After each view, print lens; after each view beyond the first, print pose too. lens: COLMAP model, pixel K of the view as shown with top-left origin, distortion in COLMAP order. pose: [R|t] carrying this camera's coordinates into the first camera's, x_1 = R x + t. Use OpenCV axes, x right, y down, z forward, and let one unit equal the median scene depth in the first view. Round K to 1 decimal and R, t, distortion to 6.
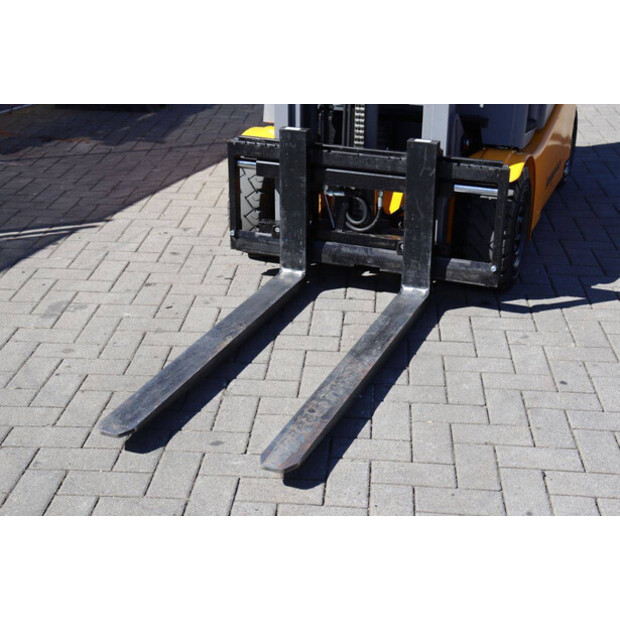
lens RADIAL K [[1005.6, 0, 302.9], [0, 1005.6, 311.3], [0, 0, 1]] dist [0.106340, 0.075972]
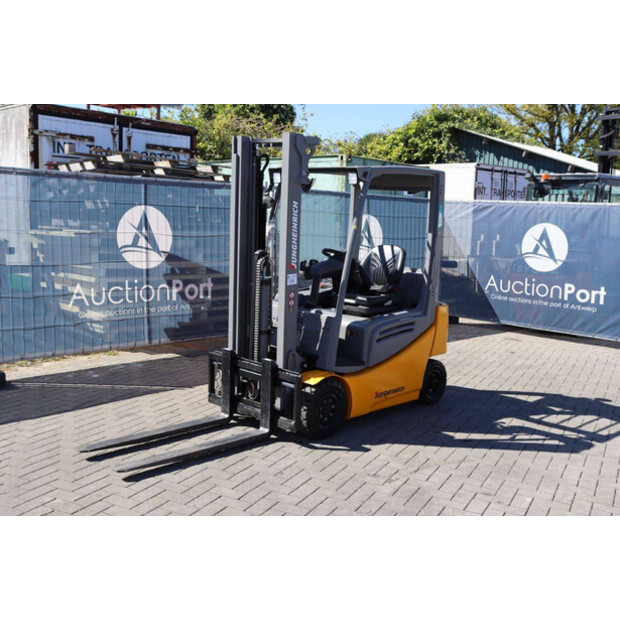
lens RADIAL K [[698.7, 0, 310.0], [0, 698.7, 310.0], [0, 0, 1]] dist [-0.015428, 0.028484]
pose [[0.923080, 0.084138, -0.375292, 0.722739], [-0.180765, 0.956197, -0.230241, 0.059030], [0.339481, 0.280371, 0.897856, -0.349321]]
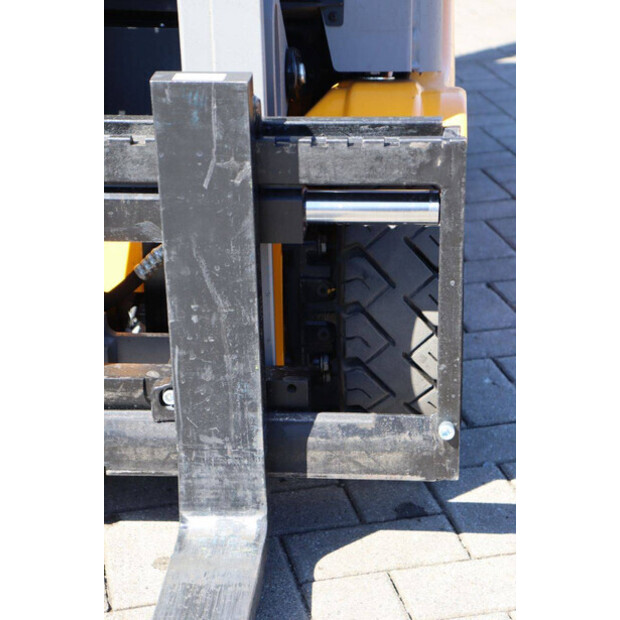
lens RADIAL K [[1476.8, 0, 310.0], [0, 1476.8, 310.0], [0, 0, 1]] dist [0.403359, 0.148198]
pose [[0.953673, -0.135542, 0.268582, 0.015423], [0.138982, 0.990275, 0.006256, -0.089134], [-0.266818, 0.031362, 0.963236, 0.510287]]
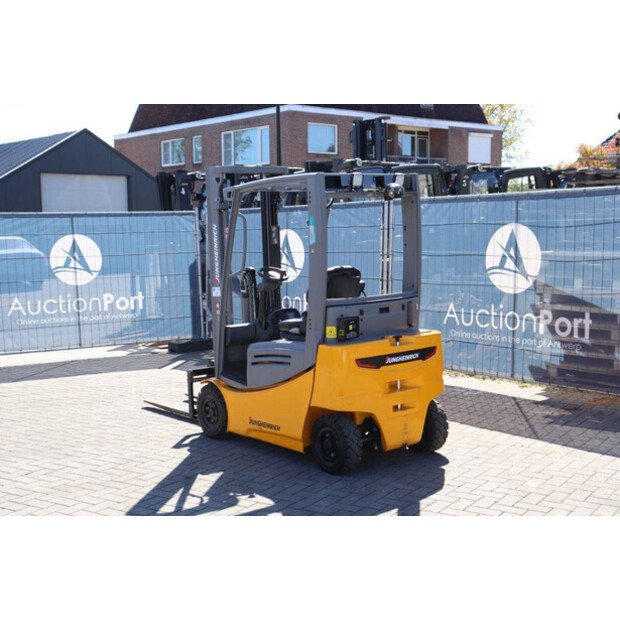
lens RADIAL K [[887.1, 0, 310.0], [0, 887.1, 310.0], [0, 0, 1]] dist [0.054420, 0.054807]
pose [[-0.492451, 0.091114, -0.865558, 1.861222], [-0.314765, 0.908543, 0.274721, -0.934592], [0.811428, 0.407734, -0.418734, 1.991050]]
